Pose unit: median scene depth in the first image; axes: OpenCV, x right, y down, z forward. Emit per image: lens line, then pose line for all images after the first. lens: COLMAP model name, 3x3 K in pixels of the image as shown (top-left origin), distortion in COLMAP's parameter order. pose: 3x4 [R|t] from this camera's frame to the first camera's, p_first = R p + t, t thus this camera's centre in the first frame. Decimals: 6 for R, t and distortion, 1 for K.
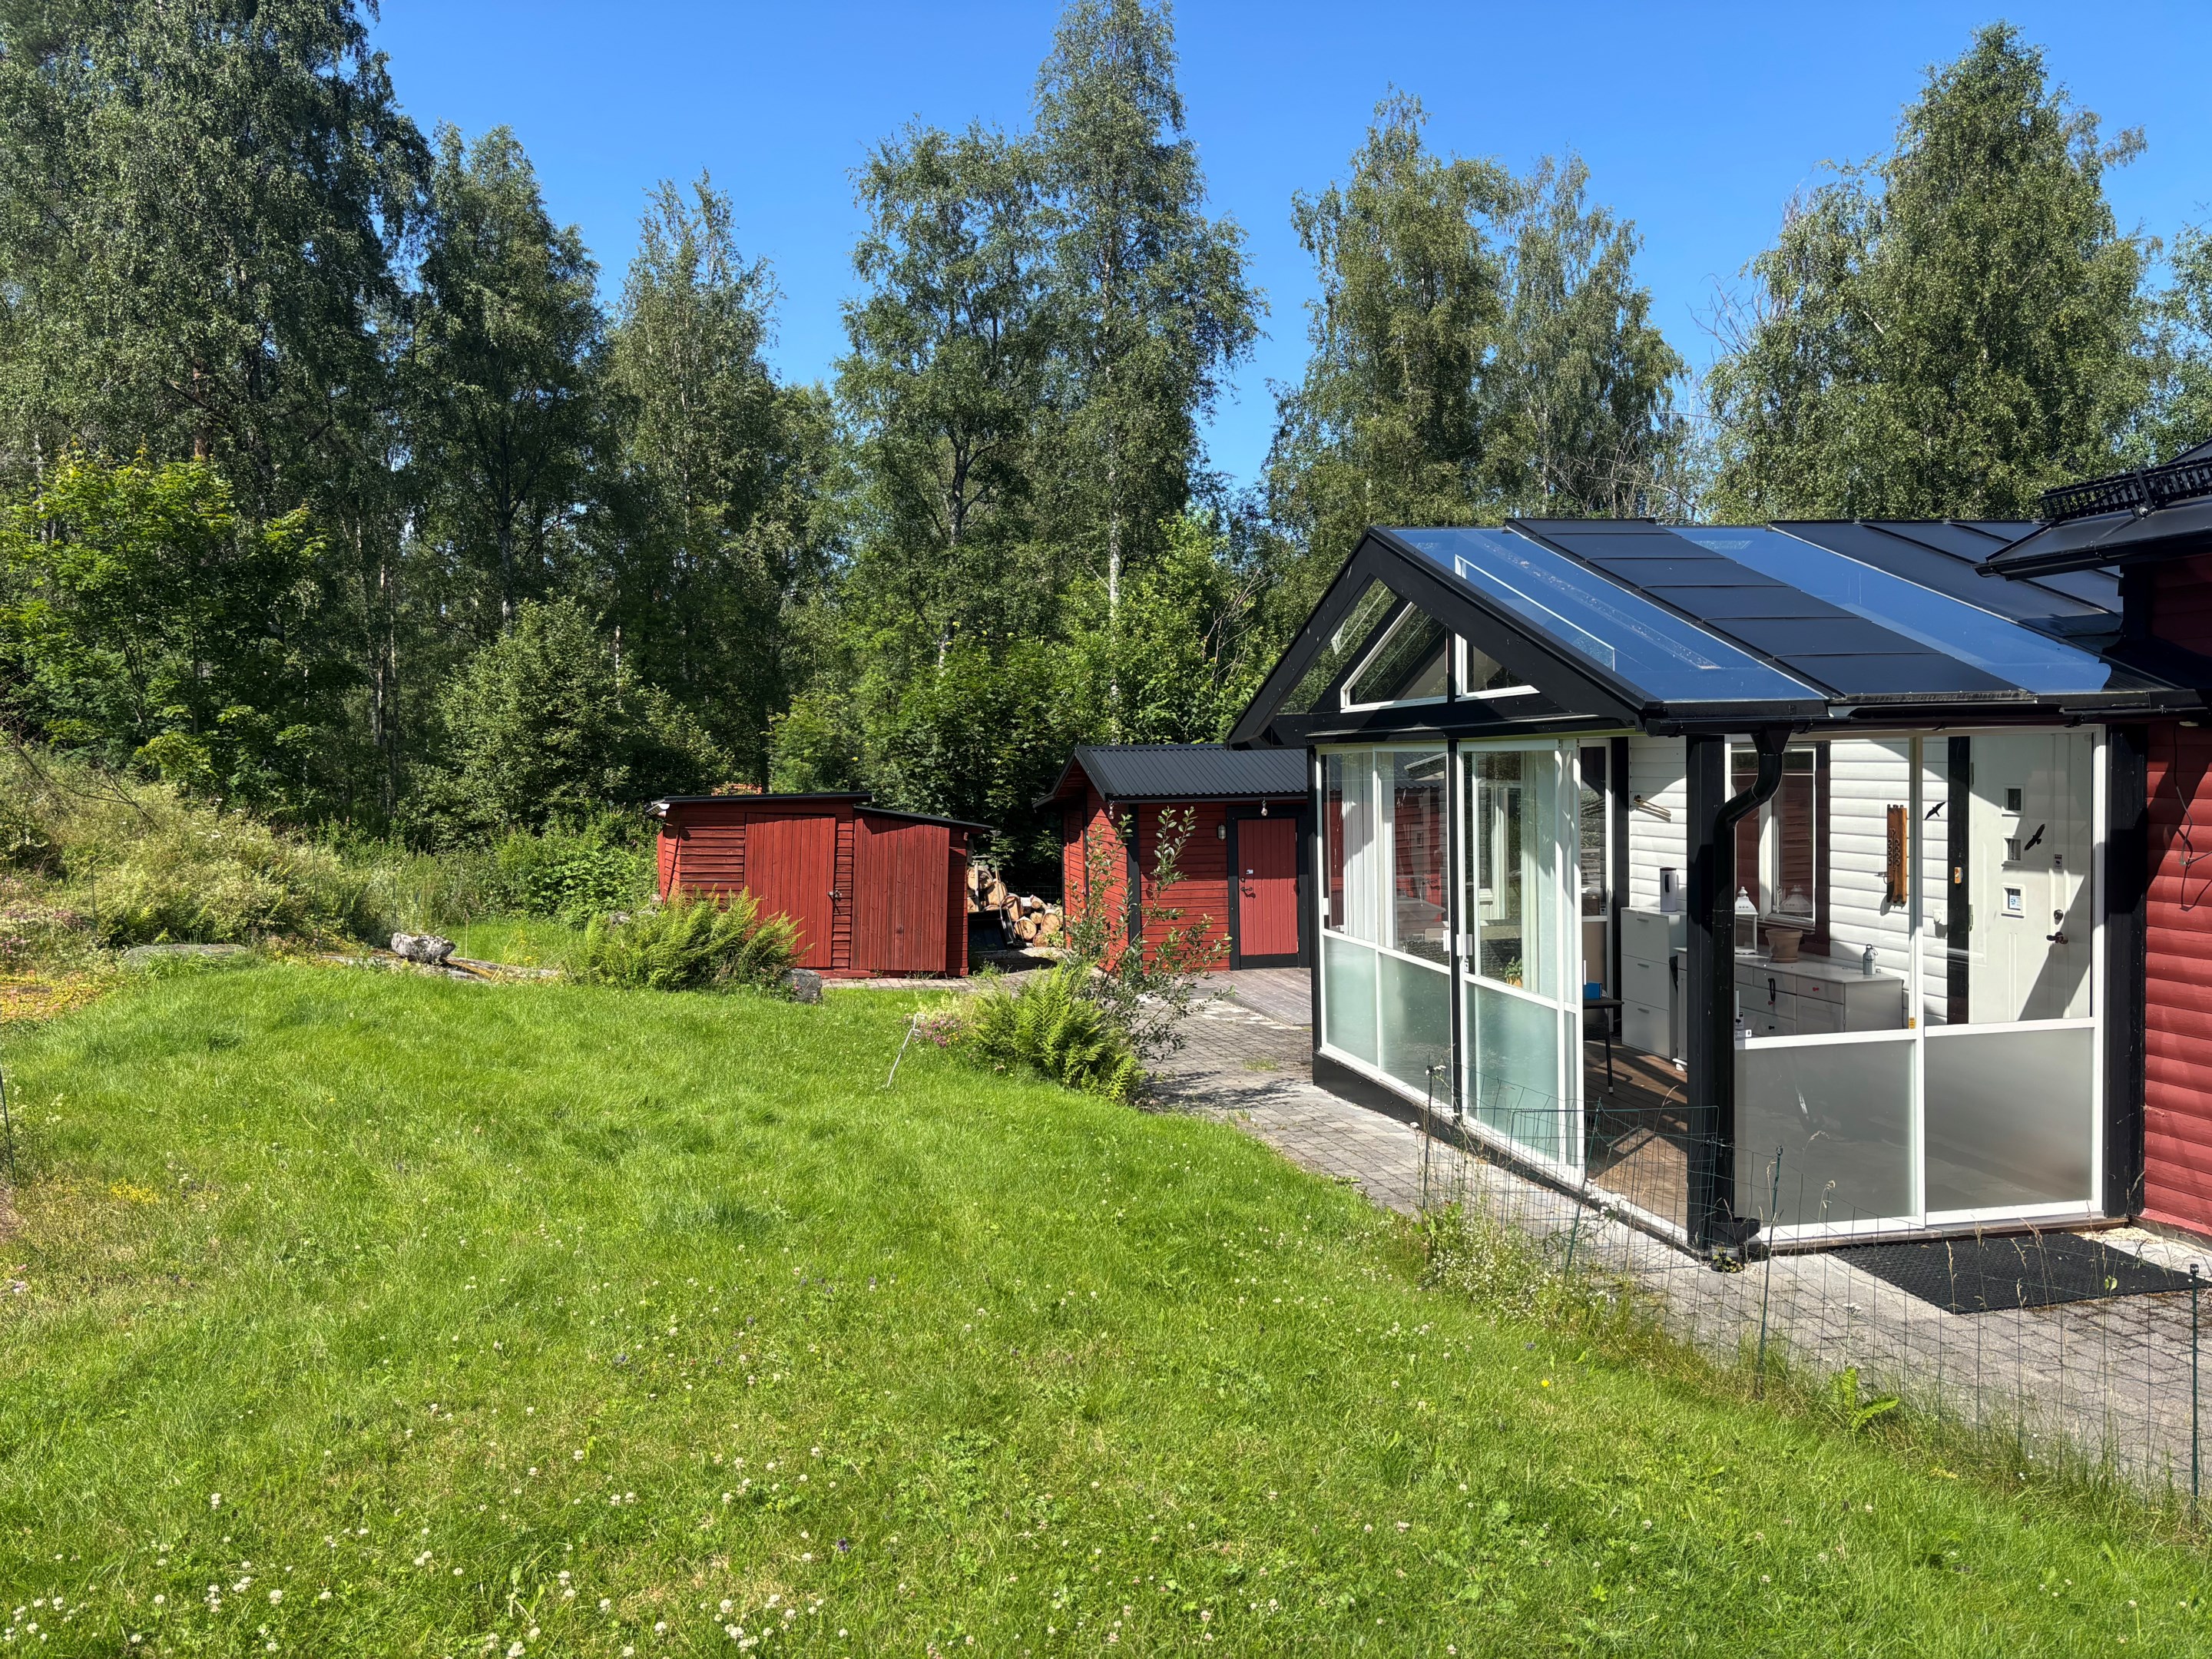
lens RADIAL K [[1596.8, 0, 1102.5], [0, 1596.8, 845.7], [0, 0, 1]] dist [0.008937, -0.006980]
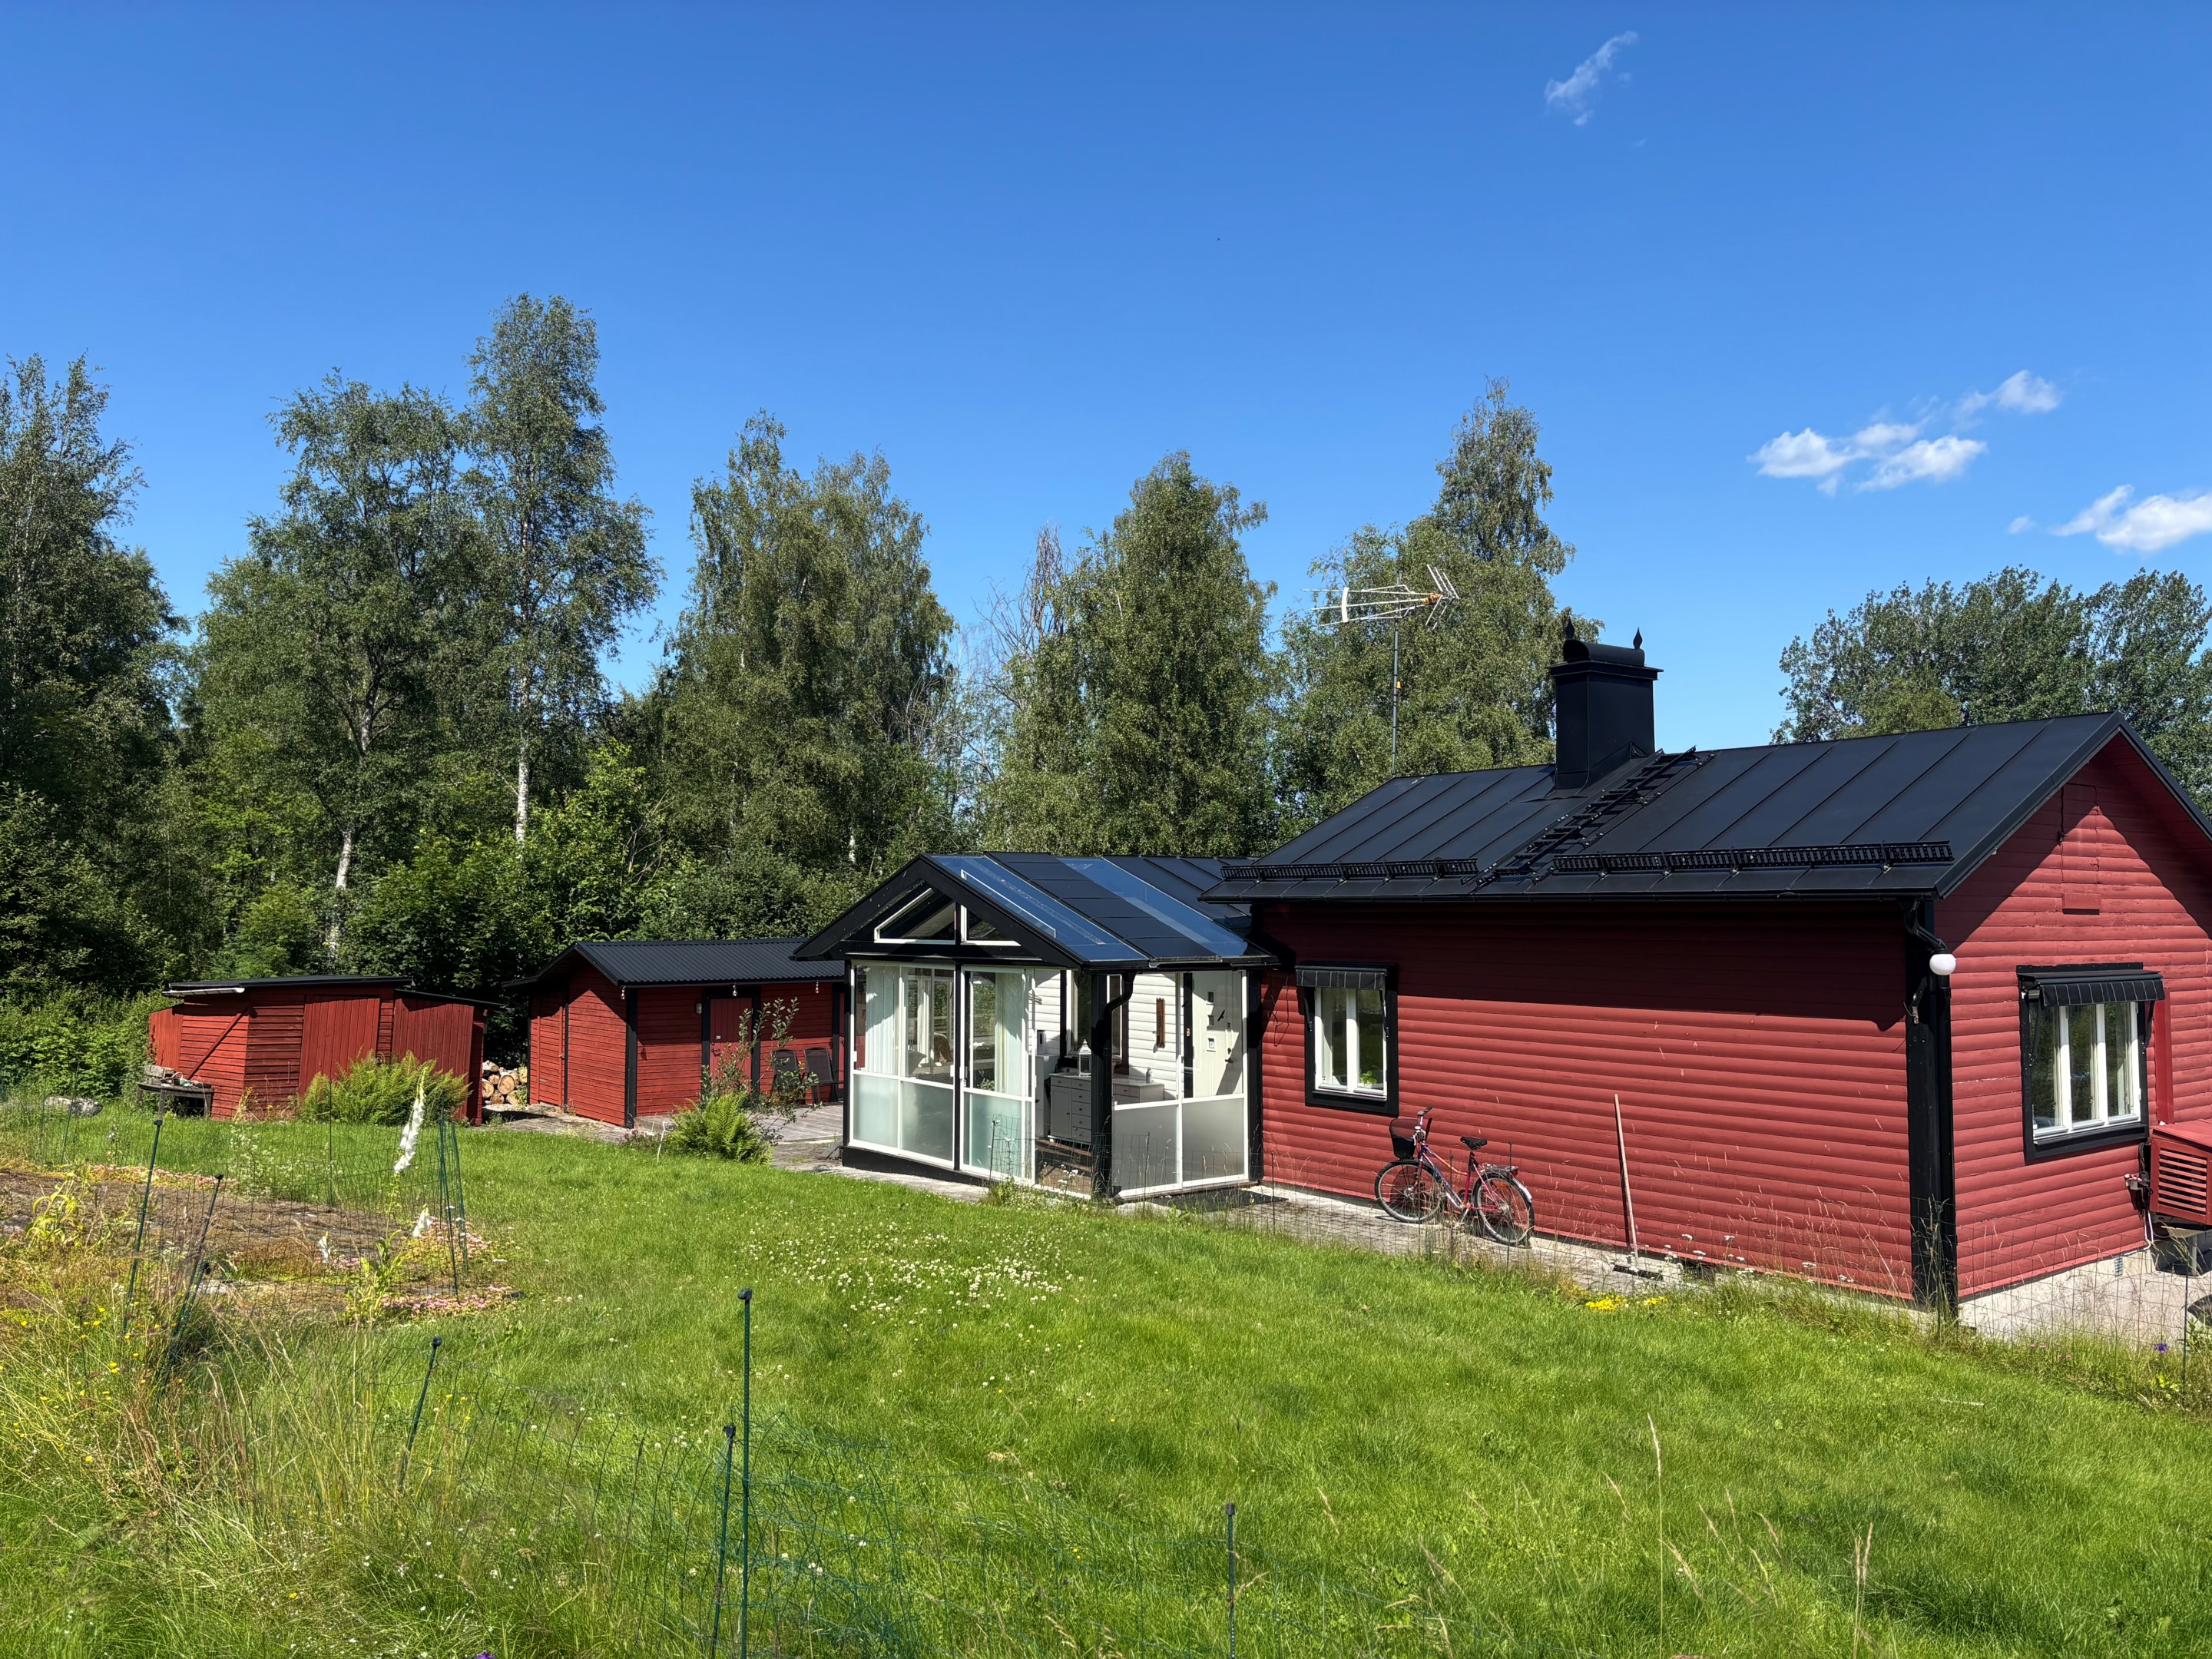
lens RADIAL K [[1604.9, 0, 1118.4], [0, 1604.9, 850.9], [0, 0, 1]] dist [0.084651, -0.126756]
pose [[0.887509, 0.041456, 0.458921, -0.434727], [0.004056, 0.995203, -0.097745, -0.010895], [-0.460772, 0.088611, 0.883084, -0.698179]]
